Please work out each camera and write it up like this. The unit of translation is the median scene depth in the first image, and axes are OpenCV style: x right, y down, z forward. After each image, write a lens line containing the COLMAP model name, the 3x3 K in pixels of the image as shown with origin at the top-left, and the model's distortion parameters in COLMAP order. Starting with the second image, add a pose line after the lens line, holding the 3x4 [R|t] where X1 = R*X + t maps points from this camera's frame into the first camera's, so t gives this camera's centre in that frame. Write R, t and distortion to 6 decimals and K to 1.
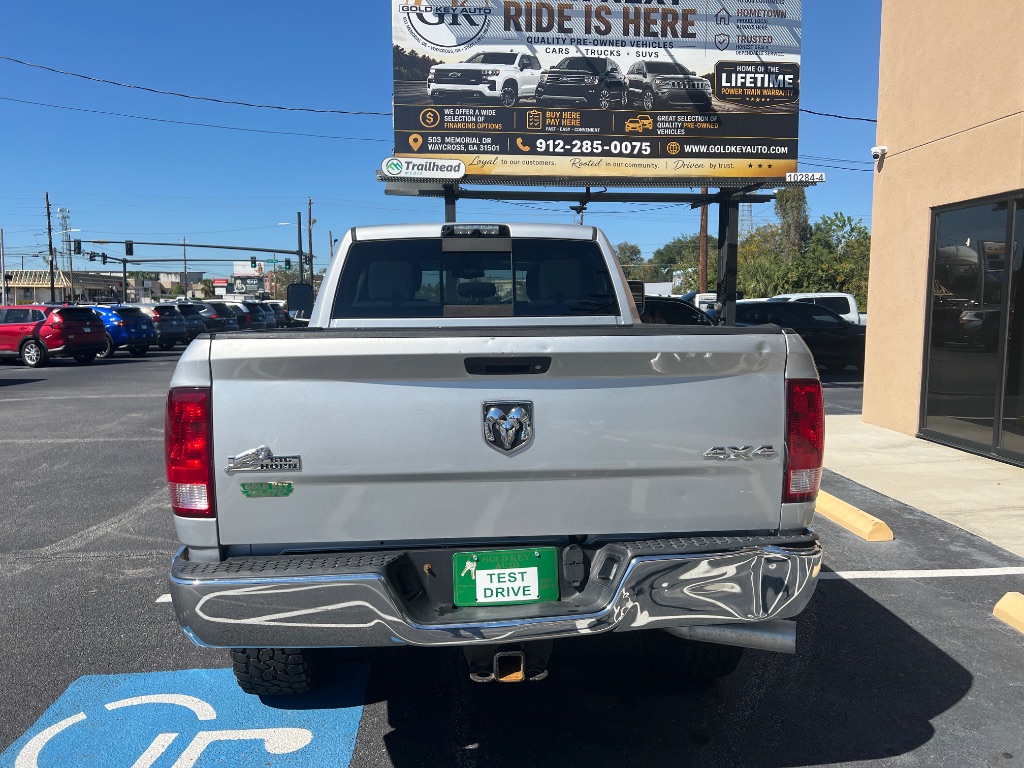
lens RADIAL K [[775.8, 0, 513.6], [0, 775.8, 381.5], [0, 0, 1]] dist [0.048223, -0.067376]
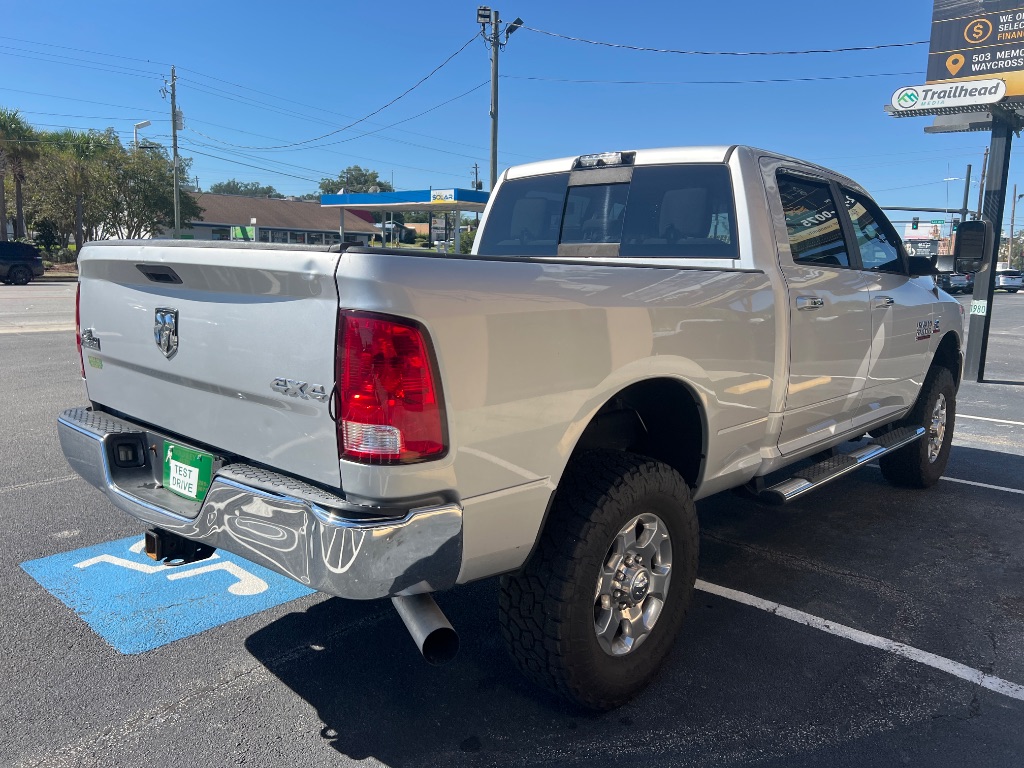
lens RADIAL K [[775.8, 0, 513.6], [0, 775.8, 381.5], [0, 0, 1]] dist [0.048223, -0.067376]
pose [[0.675418, 0.131086, -0.725690, 0.211244], [-0.099352, 0.991278, 0.086590, -0.002932], [0.730711, 0.013614, 0.682551, 0.114373]]
